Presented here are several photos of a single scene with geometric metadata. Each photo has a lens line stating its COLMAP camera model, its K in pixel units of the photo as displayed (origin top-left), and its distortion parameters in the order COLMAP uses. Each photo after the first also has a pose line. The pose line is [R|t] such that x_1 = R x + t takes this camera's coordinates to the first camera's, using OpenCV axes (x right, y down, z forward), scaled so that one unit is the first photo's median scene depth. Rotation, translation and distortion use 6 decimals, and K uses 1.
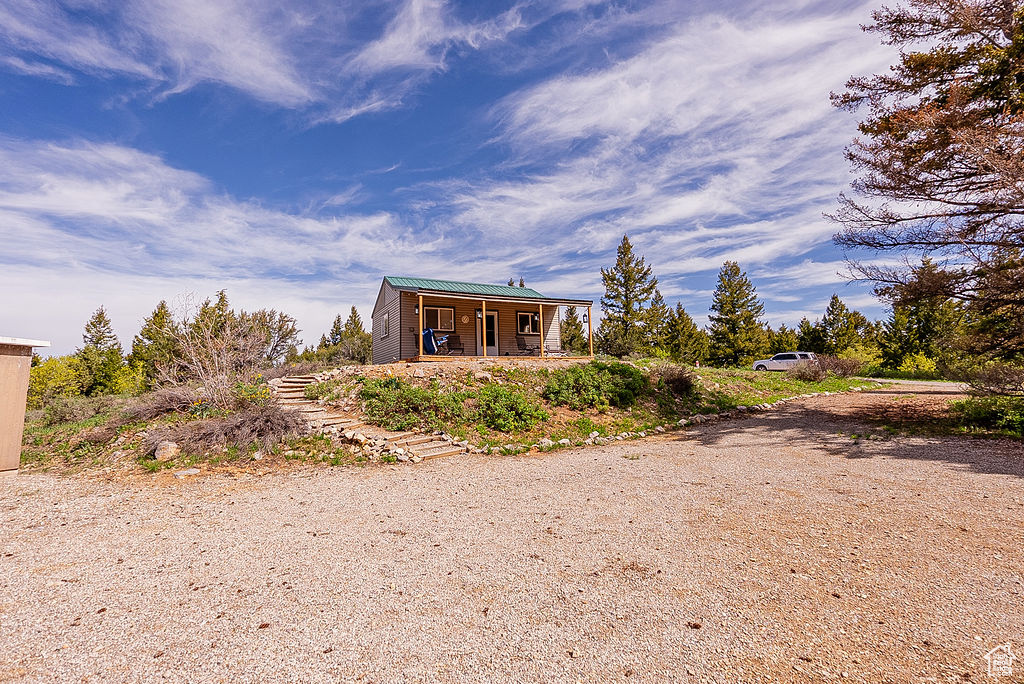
lens RADIAL K [[474.5, 0, 510.6], [0, 474.5, 345.7], [0, 0, 1]] dist [-0.002845, -0.000257]
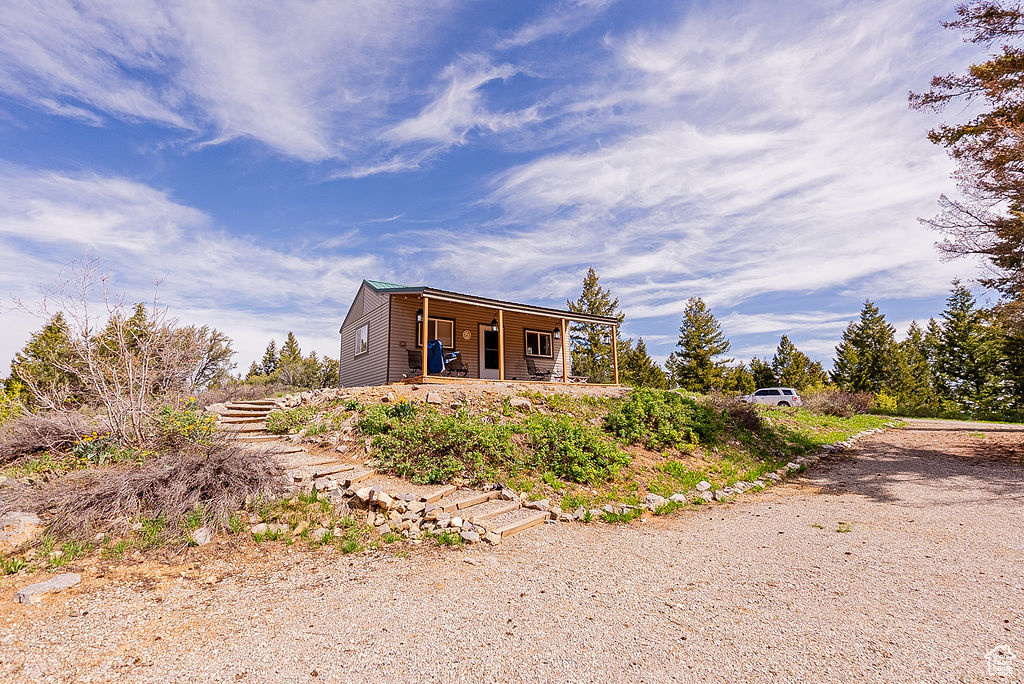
lens RADIAL K [[471.3, 0, 514.5], [0, 471.3, 339.7], [0, 0, 1]] dist [-0.006977, -0.000090]
pose [[0.990238, 0.032770, 0.135483, -0.167724], [-0.020755, 0.995801, -0.089160, 0.030142], [-0.137836, 0.085478, 0.986760, 0.258676]]
